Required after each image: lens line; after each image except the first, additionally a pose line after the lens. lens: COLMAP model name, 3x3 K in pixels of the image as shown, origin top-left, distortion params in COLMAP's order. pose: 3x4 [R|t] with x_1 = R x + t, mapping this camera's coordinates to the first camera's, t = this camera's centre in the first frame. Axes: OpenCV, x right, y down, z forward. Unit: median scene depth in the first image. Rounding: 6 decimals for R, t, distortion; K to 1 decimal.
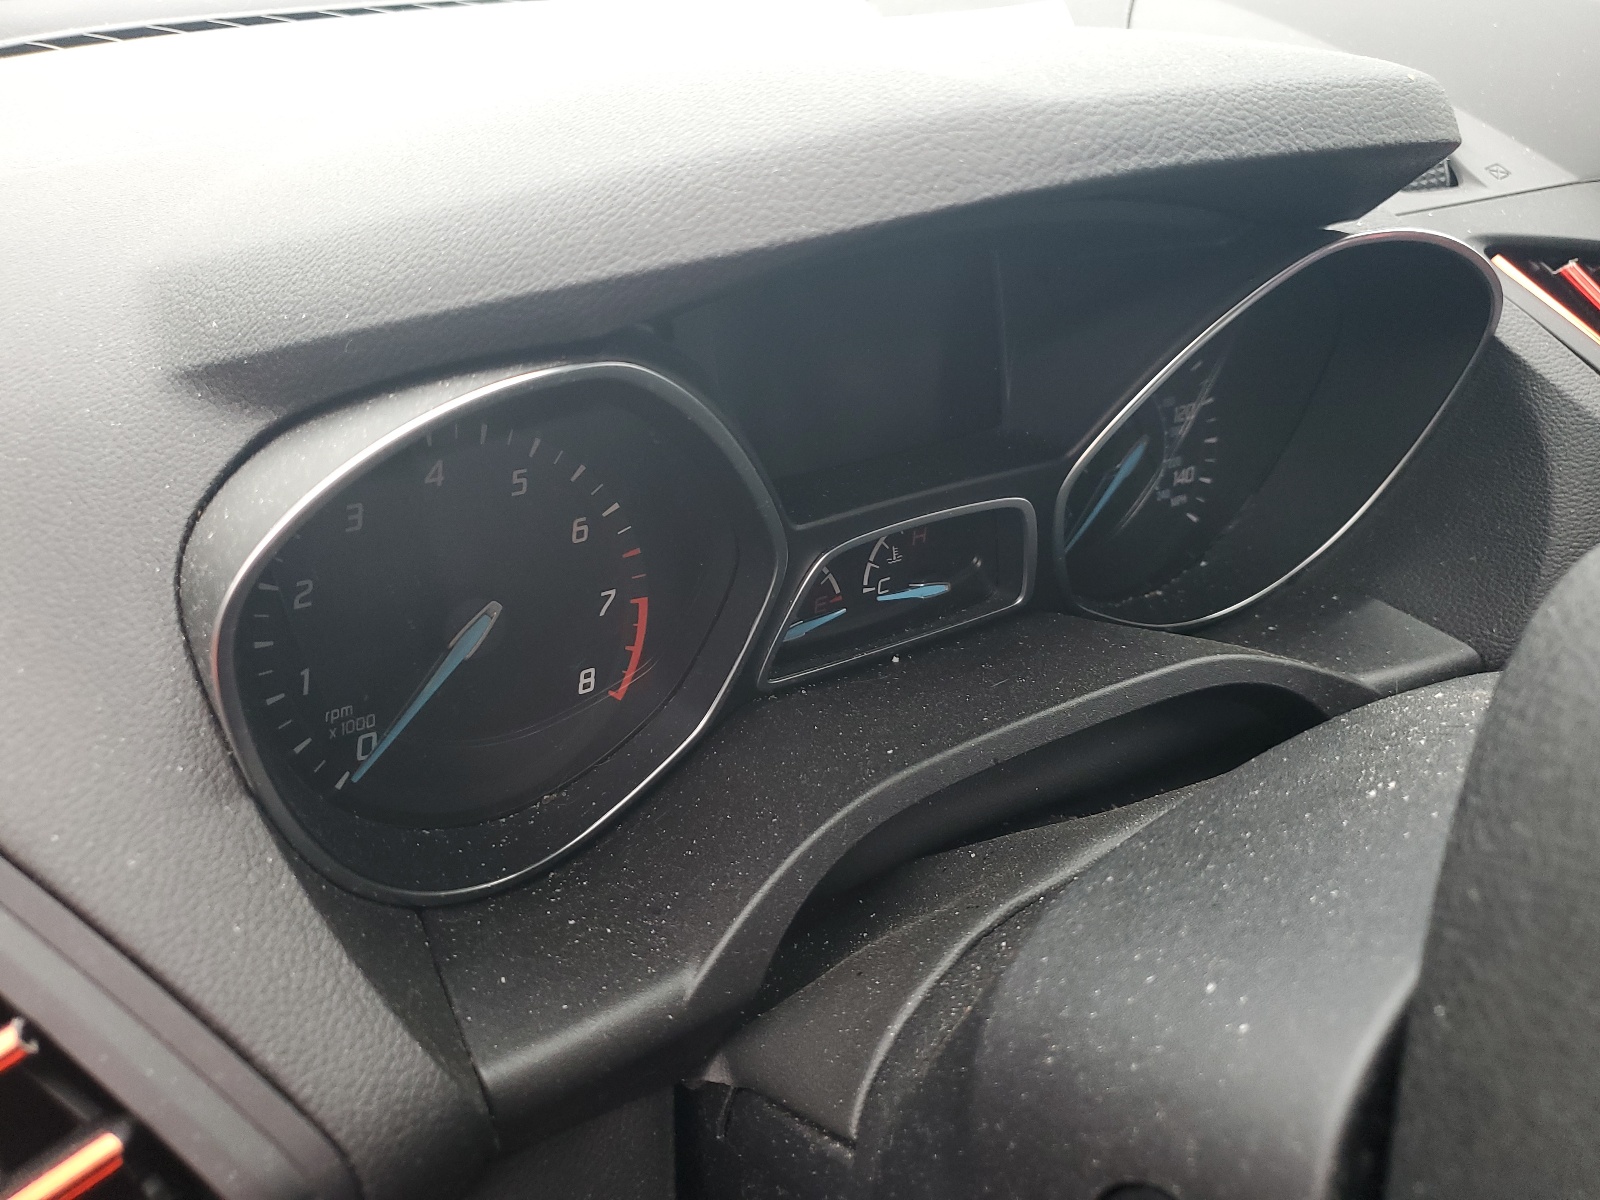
lens RADIAL K [[1219.0, 0, 799.9], [0, 1219.0, 599.6], [0, 0, 1]] dist [0.003025, 0.001249]
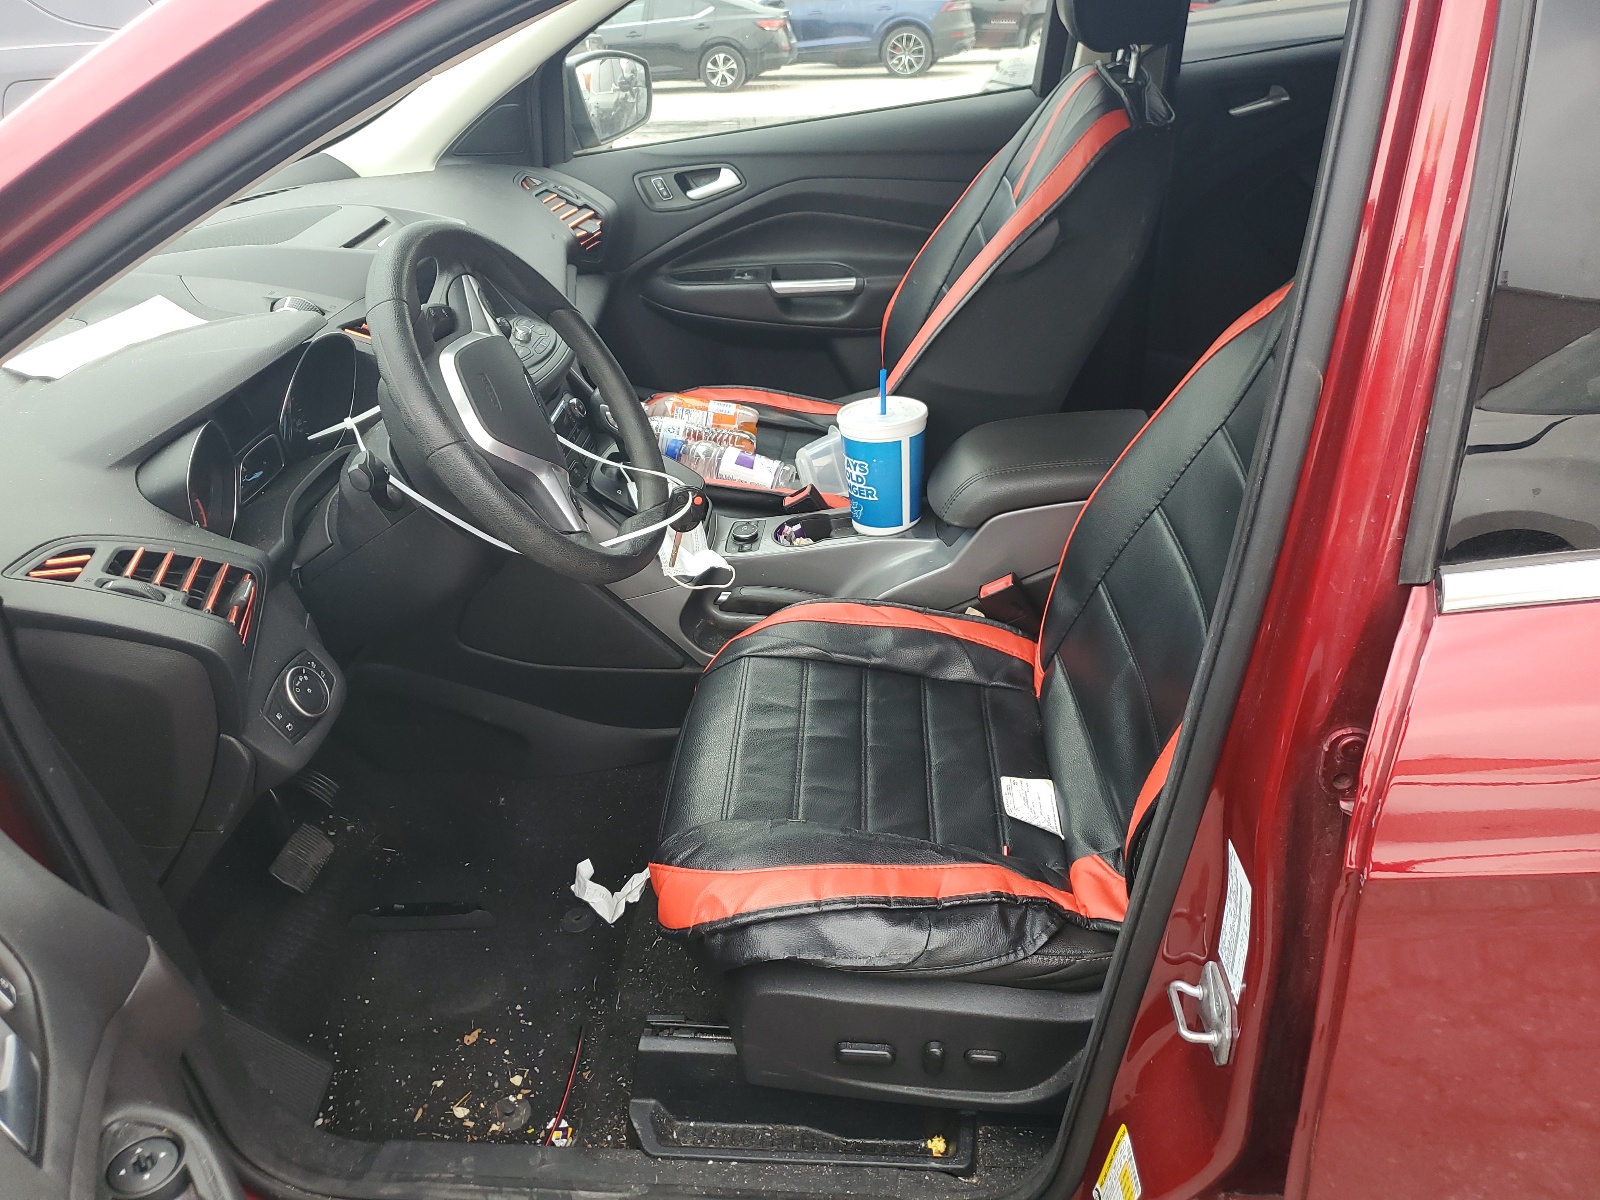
lens RADIAL K [[1219.0, 0, 799.8], [0, 1219.0, 600.0], [0, 0, 1]] dist [0.003025, 0.001249]
pose [[0.609674, -0.481954, 0.629300, -1.461008], [0.490702, 0.852981, 0.177862, 0.486455], [-0.622502, 0.200361, 0.756536, -2.775386]]
